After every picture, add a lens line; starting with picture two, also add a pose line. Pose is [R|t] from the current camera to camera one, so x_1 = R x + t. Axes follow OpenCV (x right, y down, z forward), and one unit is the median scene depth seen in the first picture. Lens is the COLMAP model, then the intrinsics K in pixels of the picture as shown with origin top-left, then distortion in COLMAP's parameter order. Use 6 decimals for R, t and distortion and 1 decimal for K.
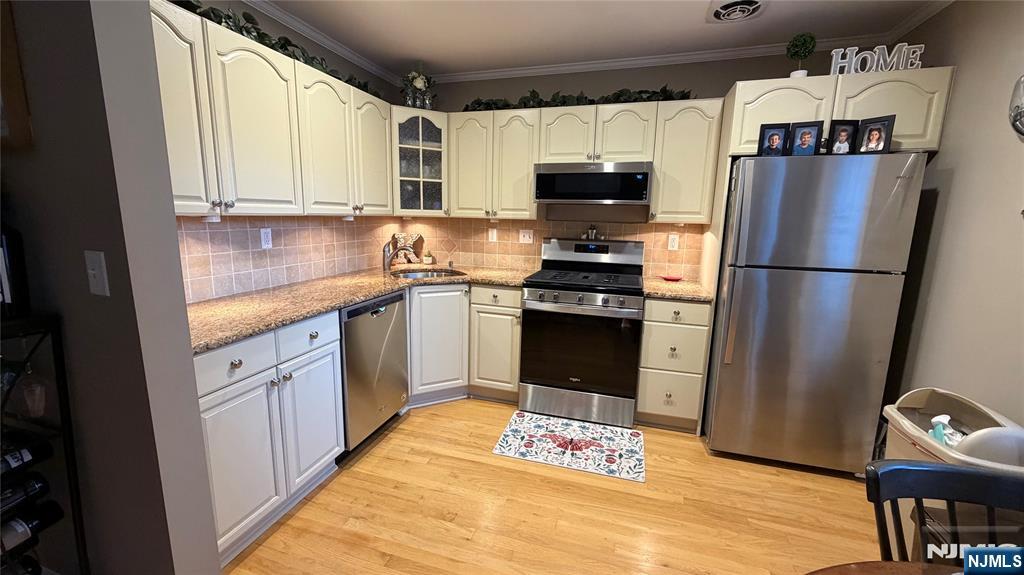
lens RADIAL K [[405.3, 0, 507.8], [0, 405.3, 288.5], [0, 0, 1]] dist [-0.001857, 0.000531]
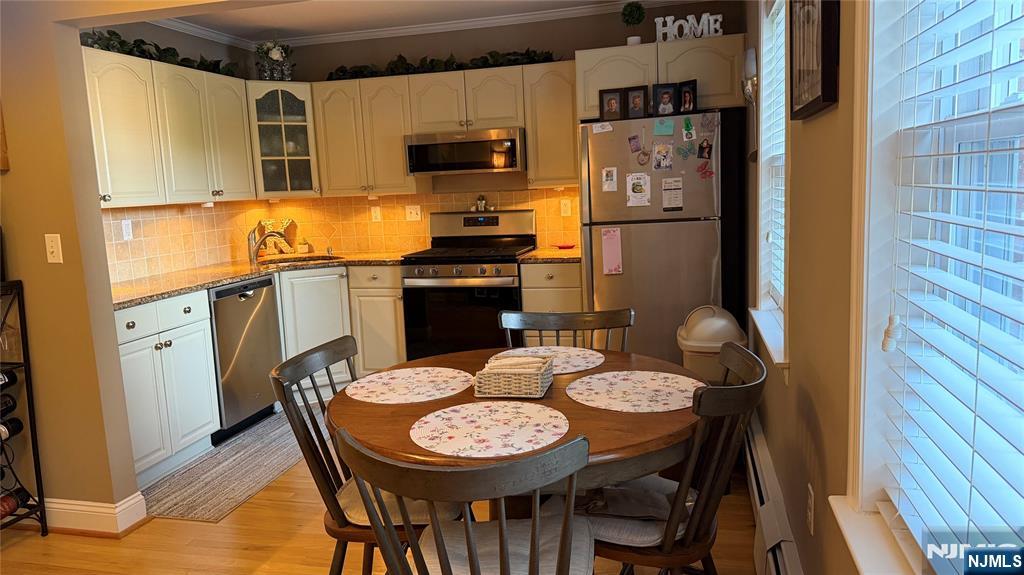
lens RADIAL K [[713.9, 0, 509.7], [0, 713.9, 285.9], [0, 0, 1]] dist [0.074811, -0.081441]
pose [[0.996283, -0.074897, 0.042562, 0.227768], [0.076566, 0.996301, -0.039016, 0.137090], [-0.039482, 0.042130, 0.998332, -0.717959]]
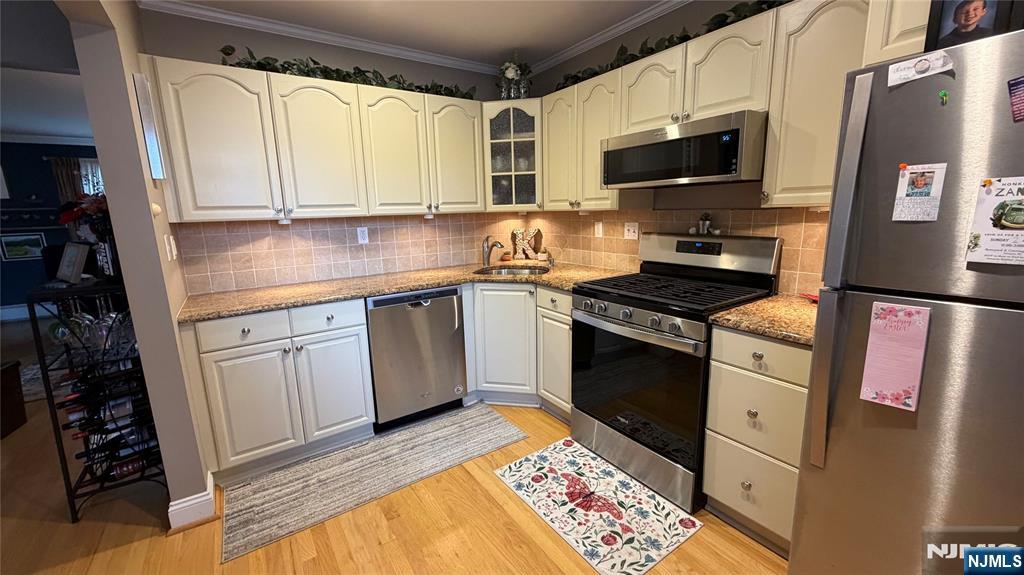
lens RADIAL K [[405.3, 0, 508.4], [0, 405.3, 288.8], [0, 0, 1]] dist [-0.001857, 0.000531]
pose [[0.780392, 0.078257, -0.620374, 0.467353], [-0.068007, 0.996875, 0.040201, -0.037217], [0.621581, 0.010817, 0.783275, 0.277462]]
